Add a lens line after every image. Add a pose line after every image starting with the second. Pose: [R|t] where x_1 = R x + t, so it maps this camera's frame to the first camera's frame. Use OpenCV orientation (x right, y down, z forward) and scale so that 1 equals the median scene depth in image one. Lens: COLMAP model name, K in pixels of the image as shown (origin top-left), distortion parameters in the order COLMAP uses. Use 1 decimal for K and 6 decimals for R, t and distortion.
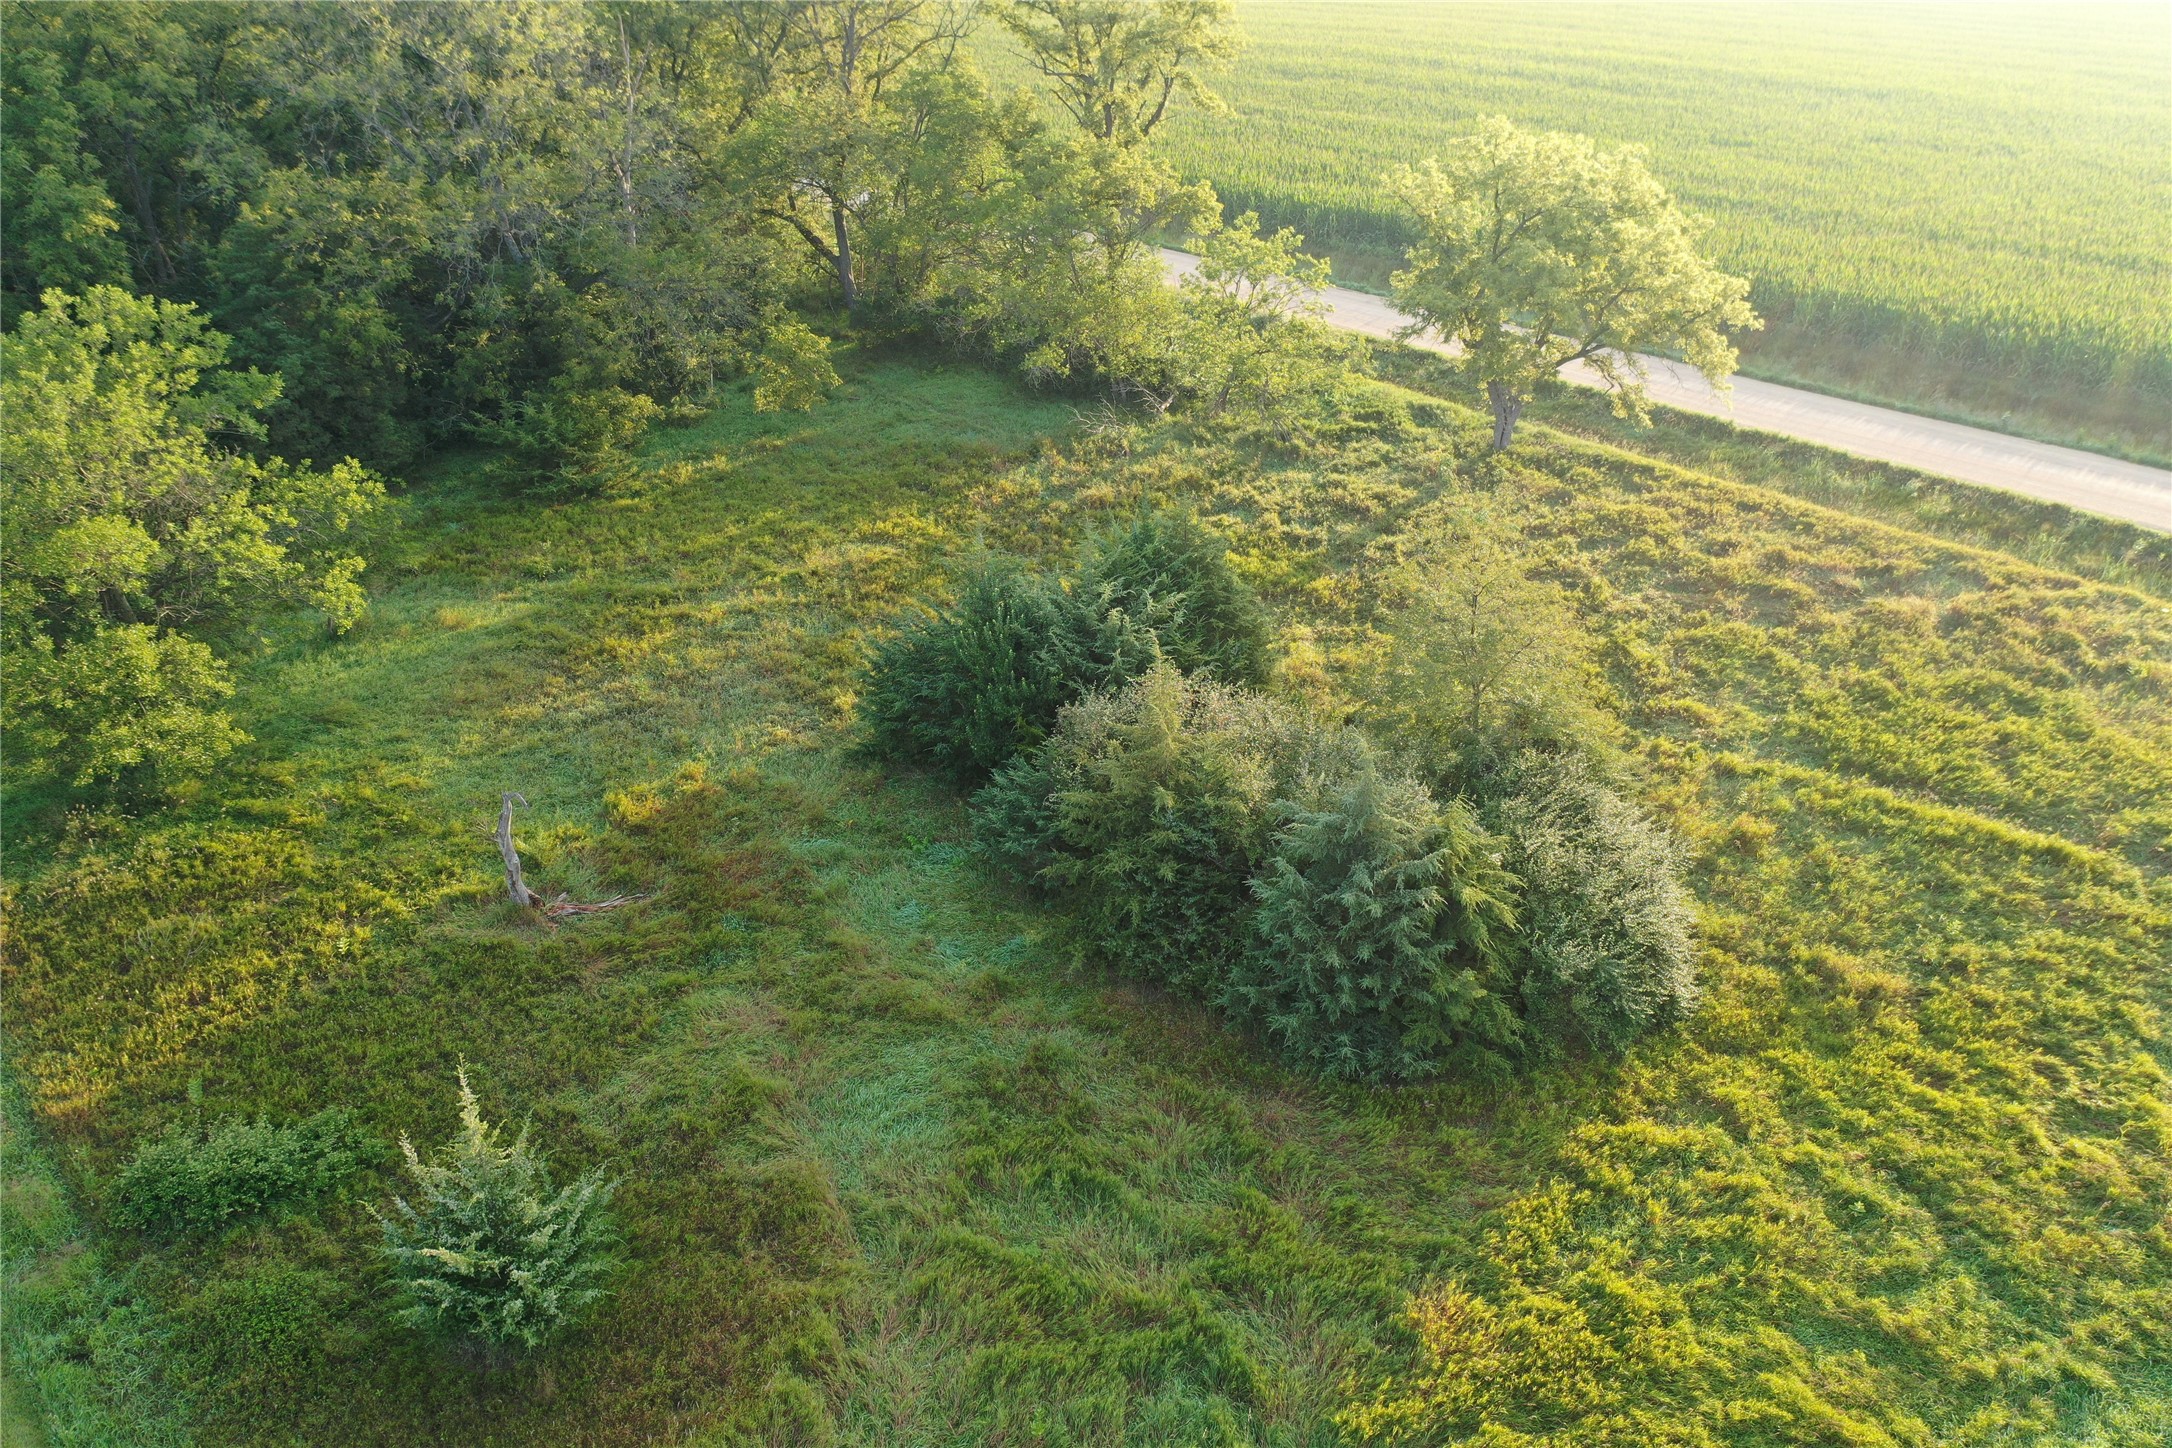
lens RADIAL K [[1707.5, 0, 1084.3], [0, 1707.5, 717.8], [0, 0, 1]] dist [-0.005173, -0.003932]
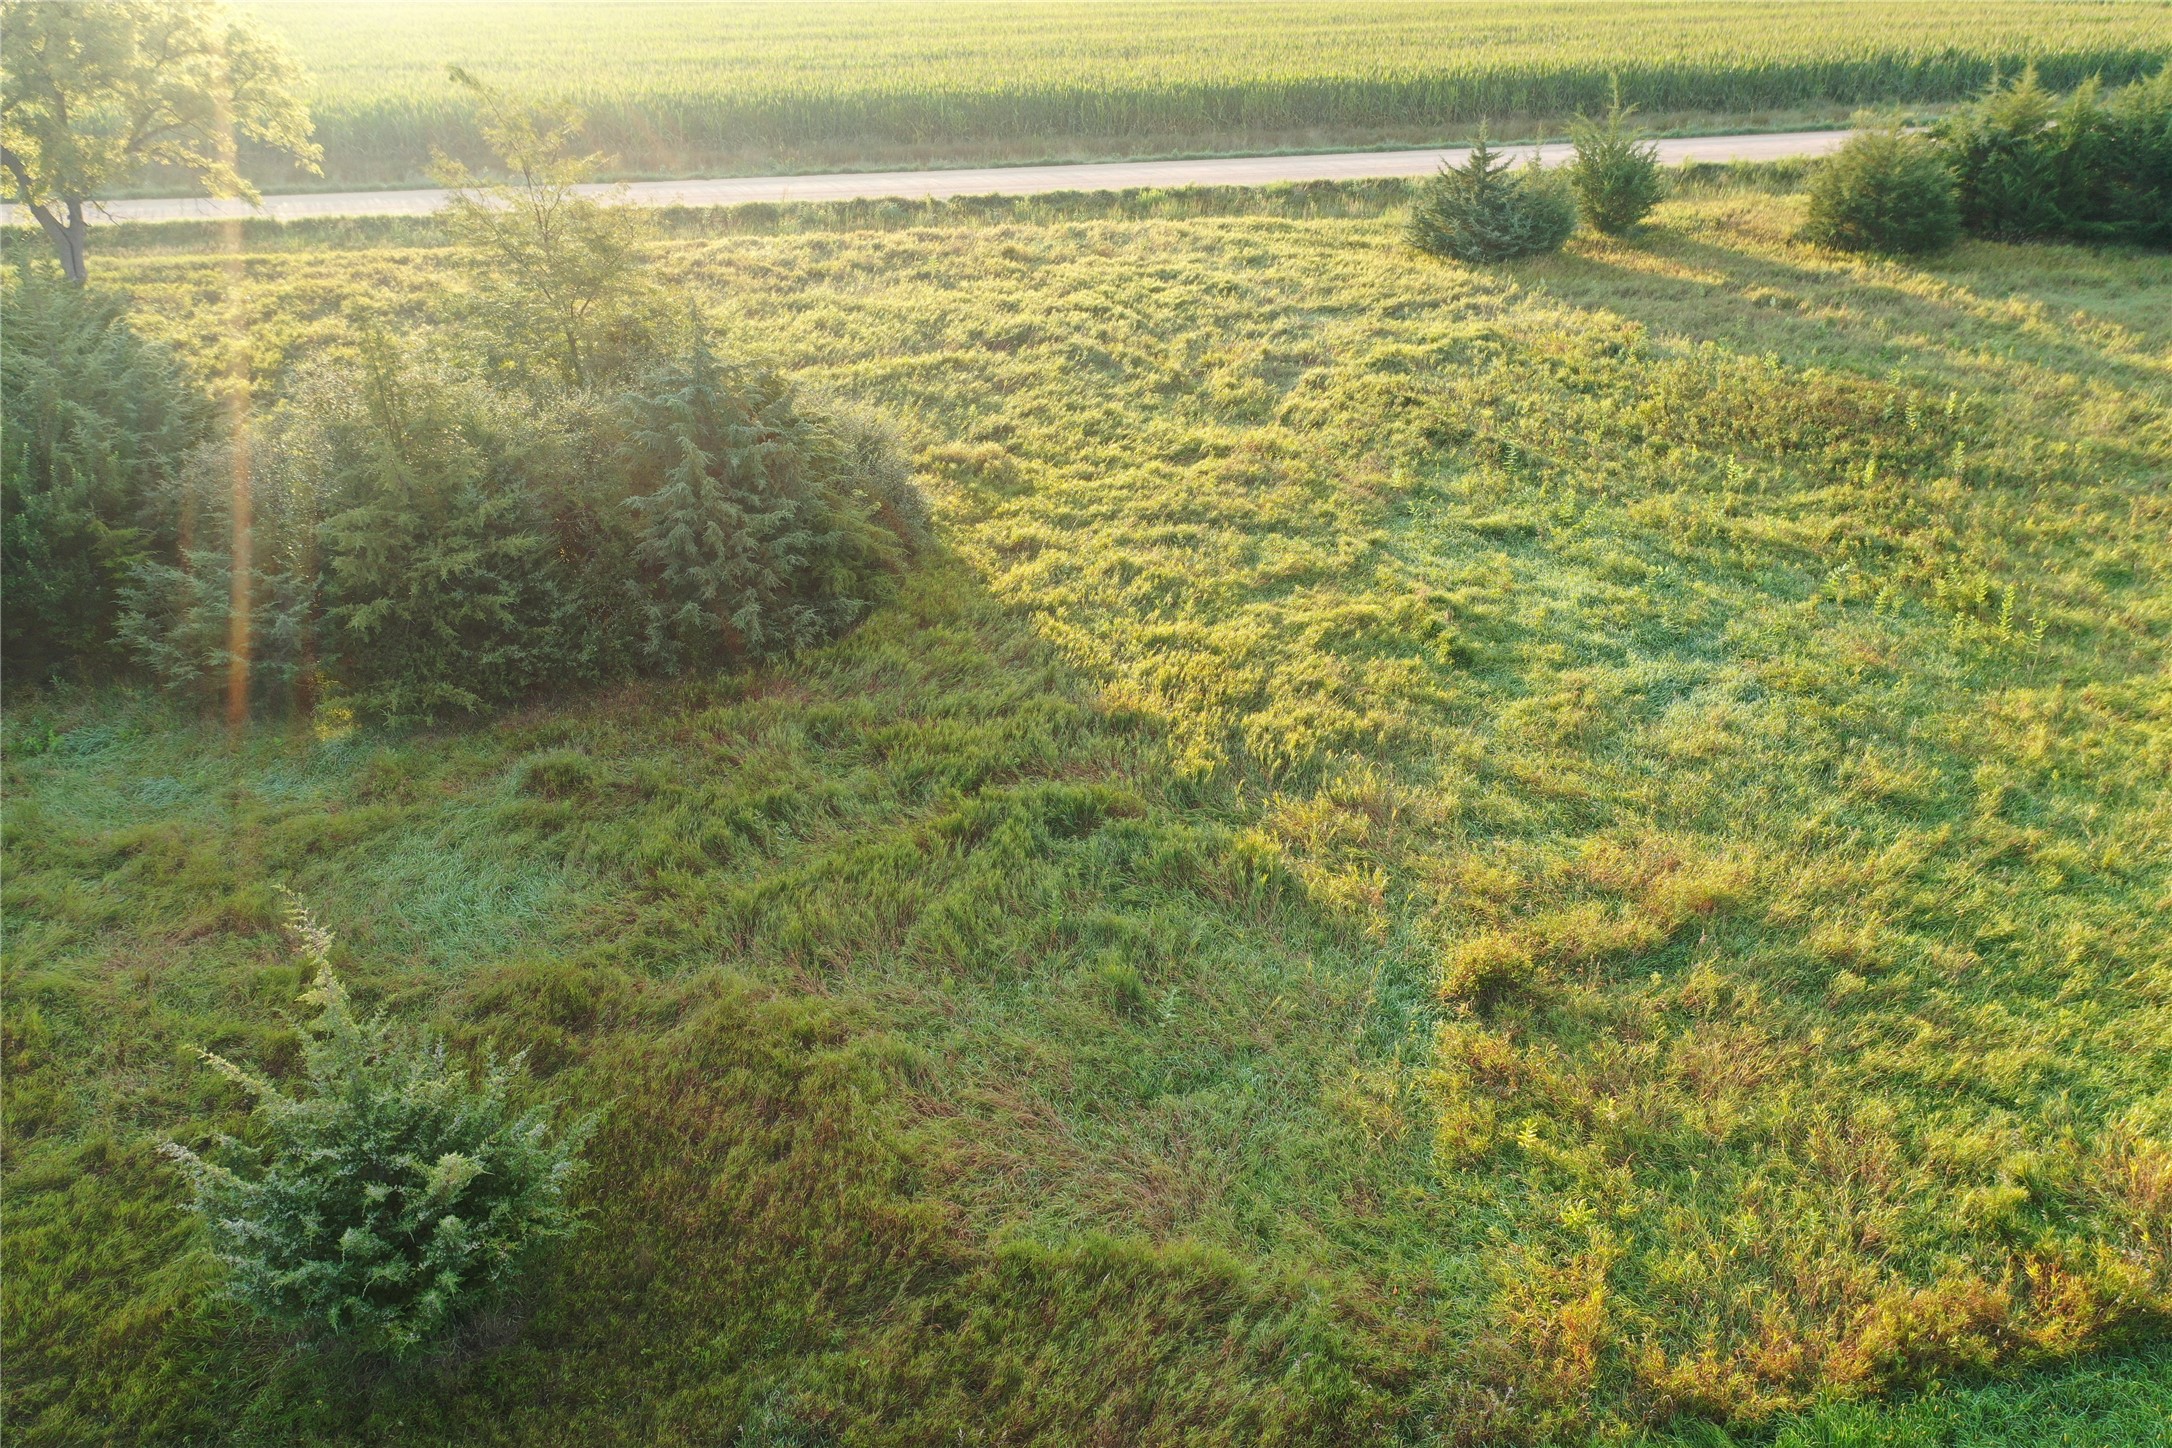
lens RADIAL K [[1707.5, 0, 1084.1], [0, 1707.5, 718.9], [0, 0, 1]] dist [-0.005173, -0.003932]
pose [[0.466319, -0.395366, 0.791349, -0.459868], [0.398119, 0.892648, 0.211376, 0.090660], [-0.789967, 0.216483, 0.573661, 0.294343]]
